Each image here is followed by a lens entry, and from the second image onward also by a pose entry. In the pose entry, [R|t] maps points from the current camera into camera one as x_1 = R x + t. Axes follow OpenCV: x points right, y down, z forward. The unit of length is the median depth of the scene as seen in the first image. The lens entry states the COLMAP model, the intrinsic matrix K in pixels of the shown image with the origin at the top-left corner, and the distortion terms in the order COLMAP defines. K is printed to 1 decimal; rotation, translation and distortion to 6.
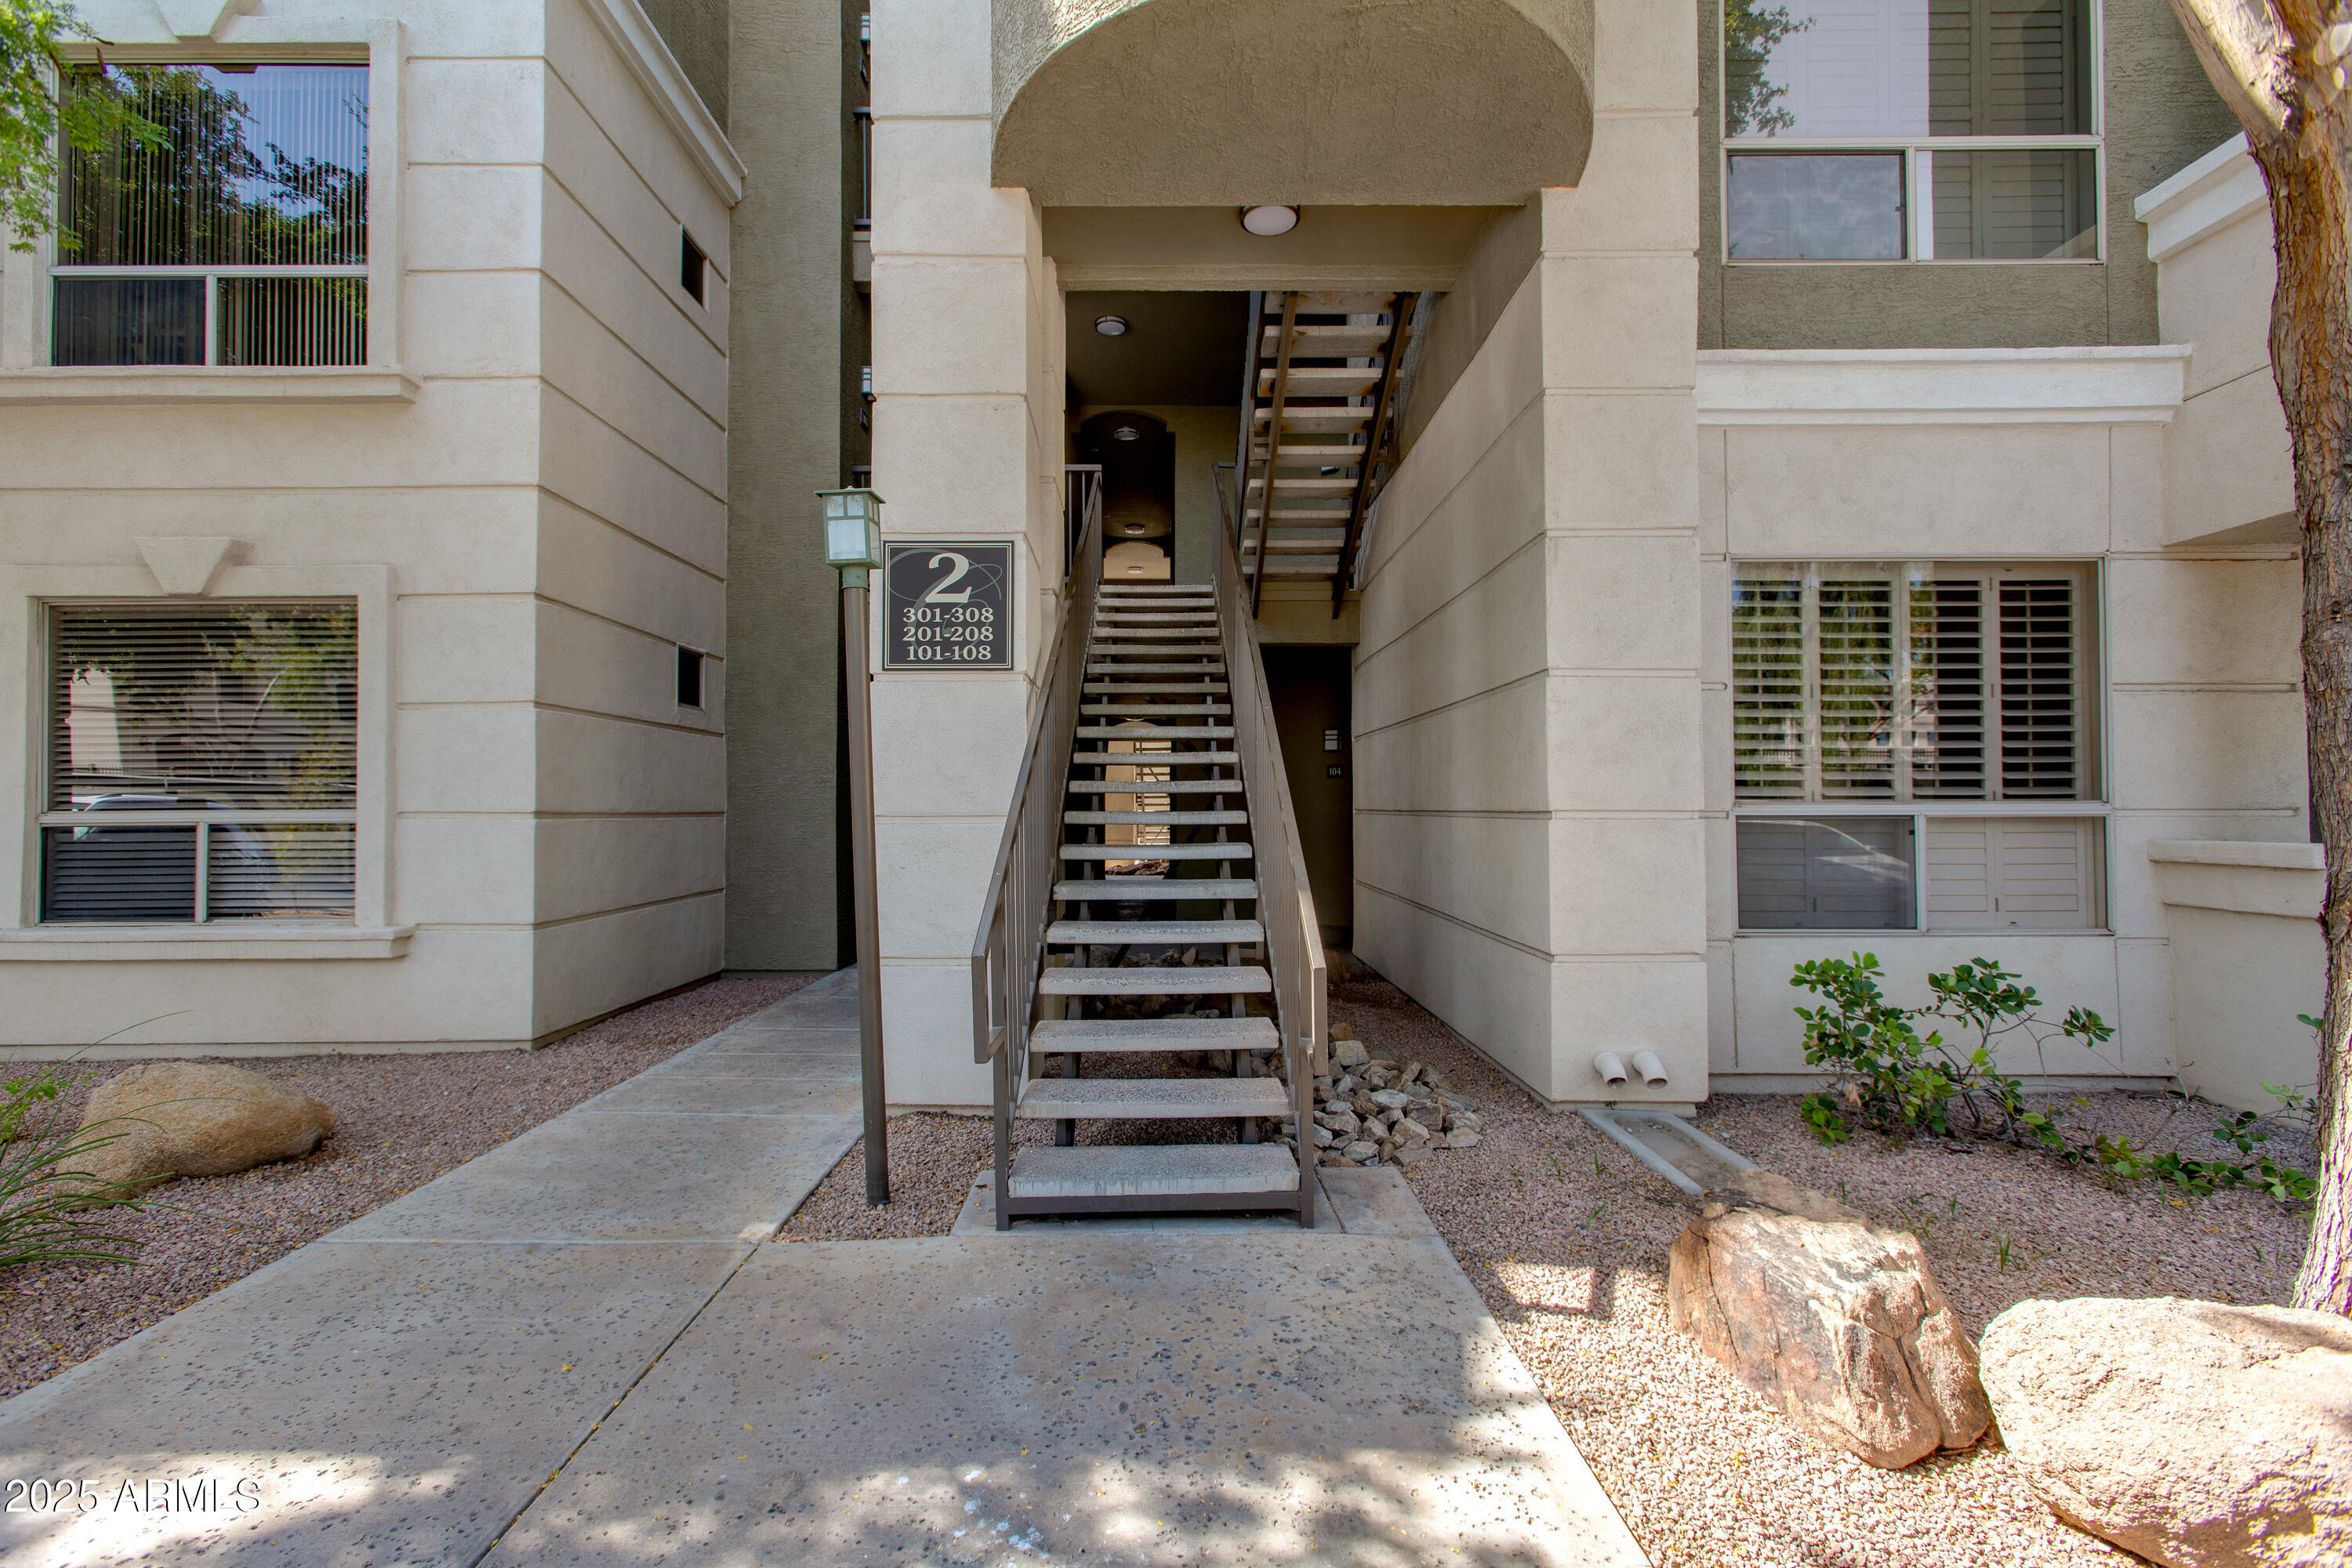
lens RADIAL K [[1075.3, 0, 1164.4], [0, 1075.3, 803.4], [0, 0, 1]] dist [-0.001531, 0.000103]
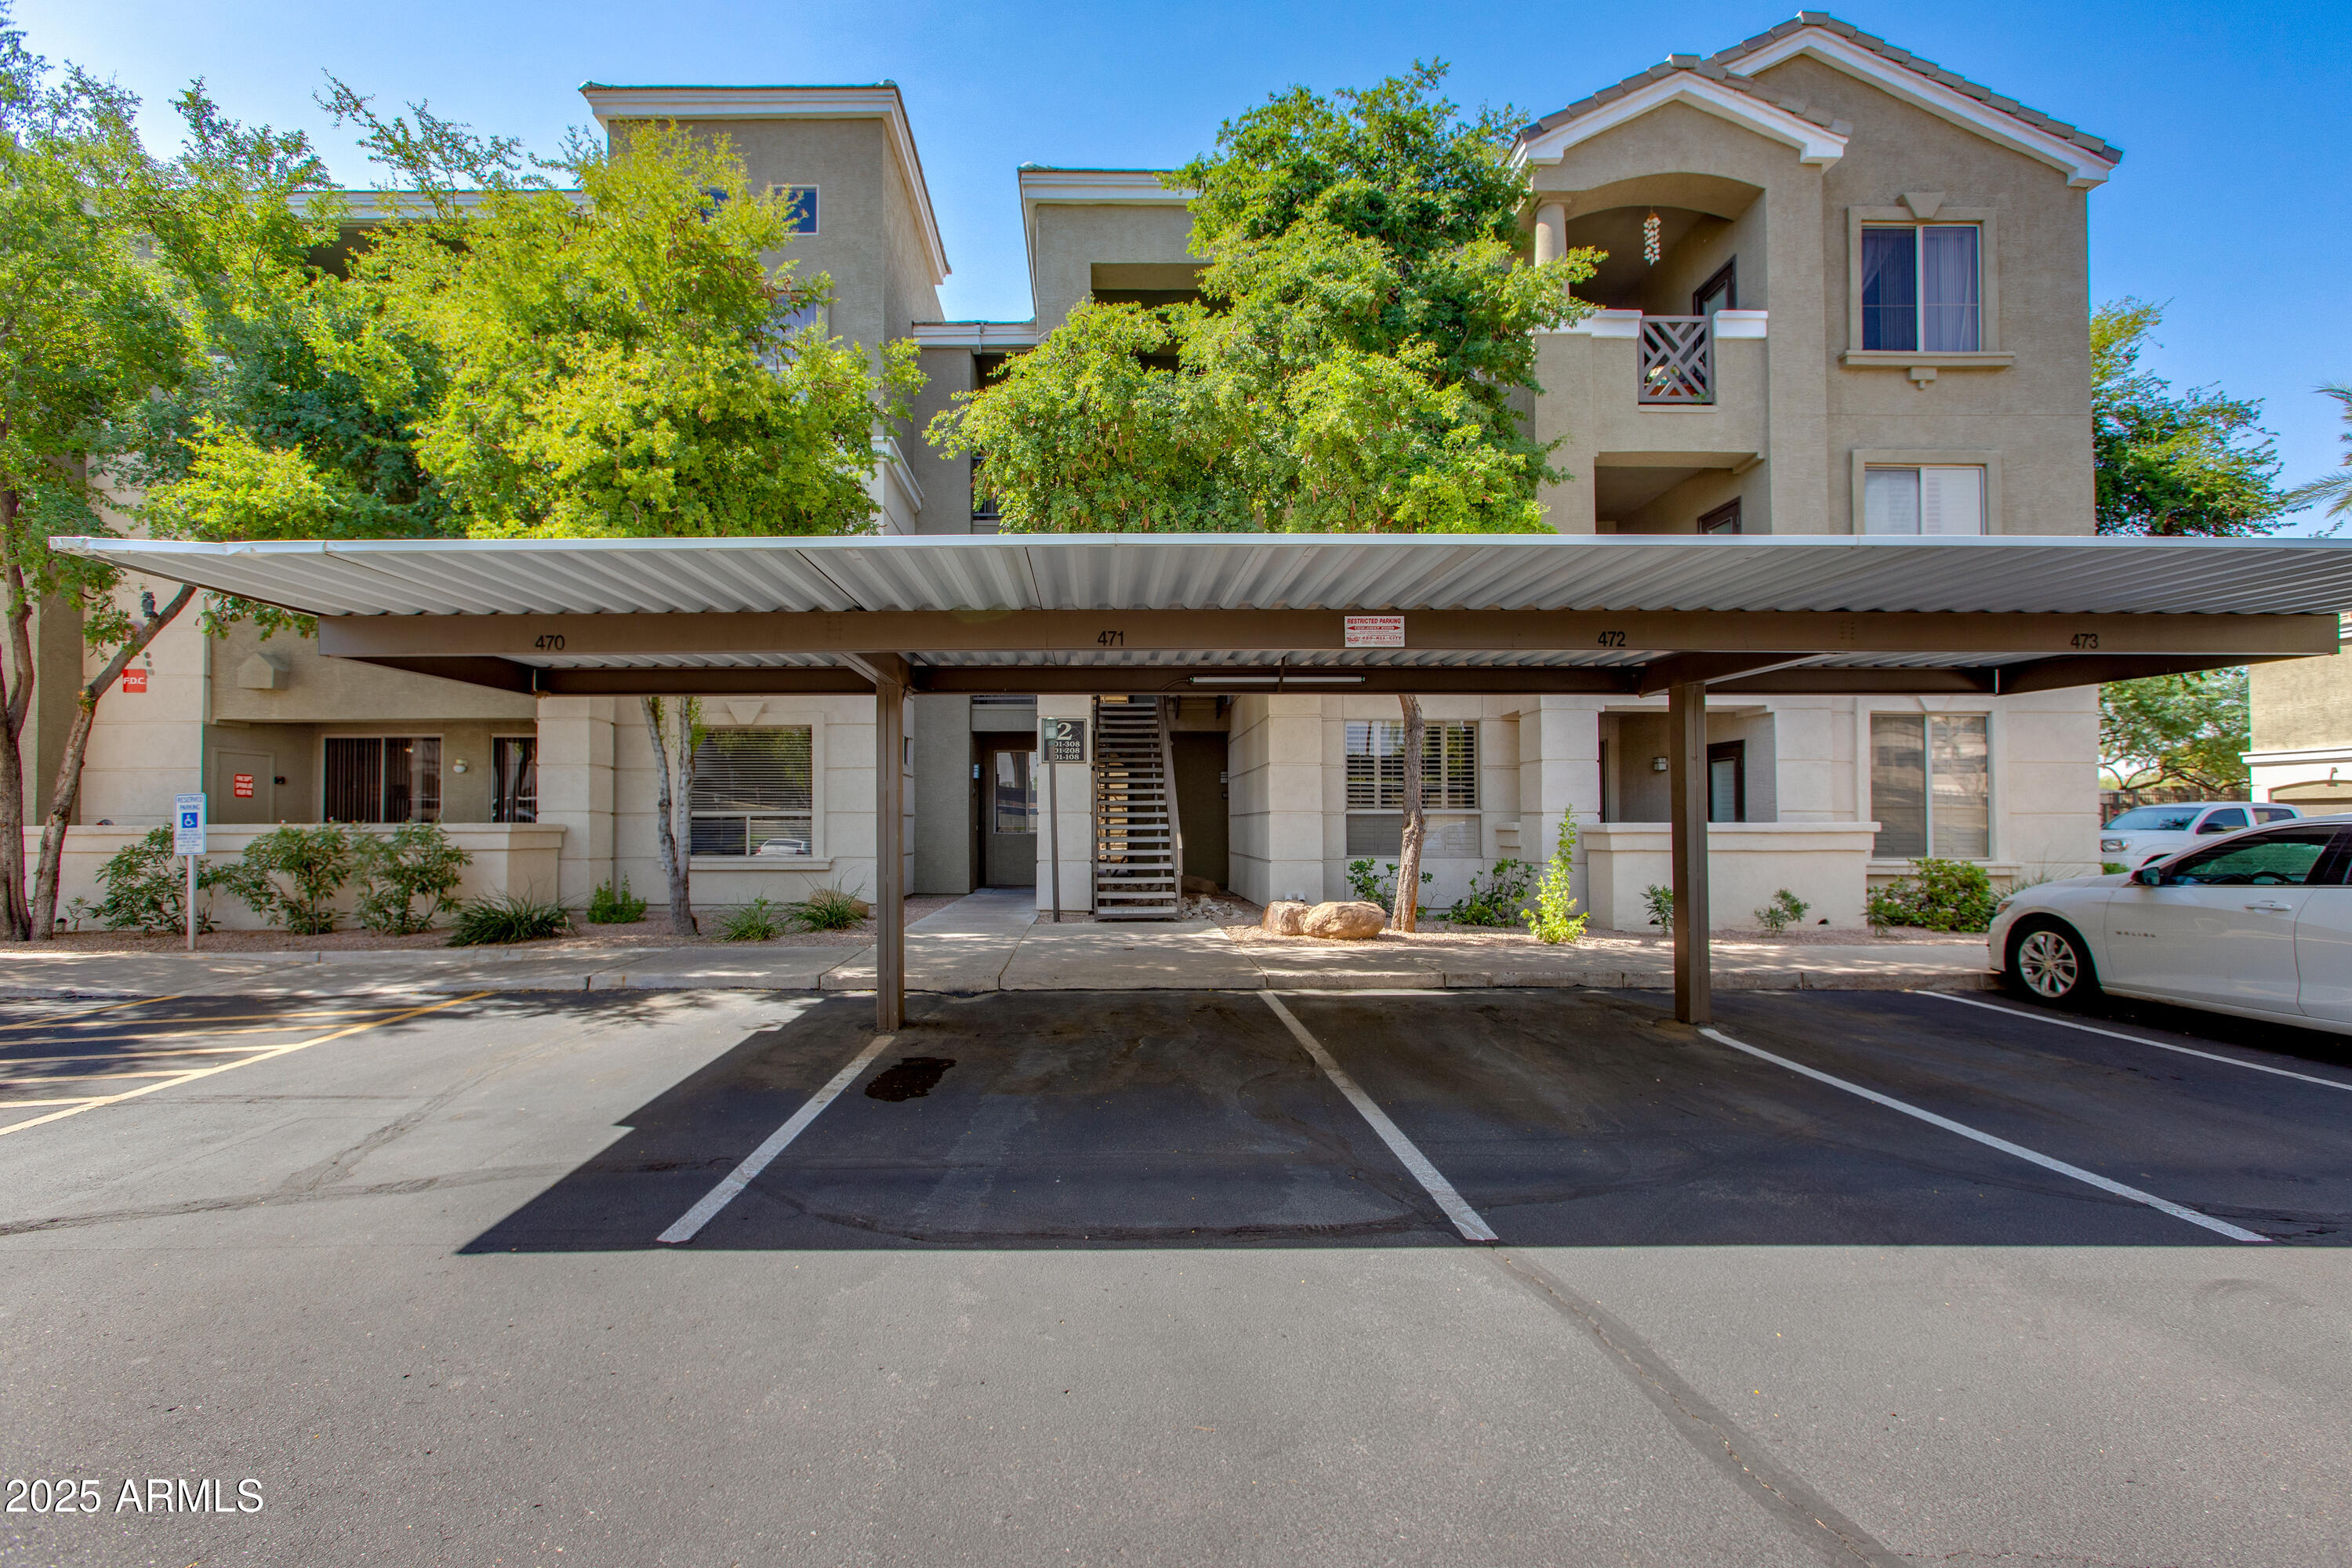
lens RADIAL K [[1075.3, 0, 1164.4], [0, 1075.3, 803.4], [0, 0, 1]] dist [-0.001531, 0.000103]
pose [[0.998783, 0.002438, 0.049265, -0.056752], [-0.001622, 0.999861, -0.016591, 0.027949], [-0.049298, 0.016491, 0.998648, -1.533561]]
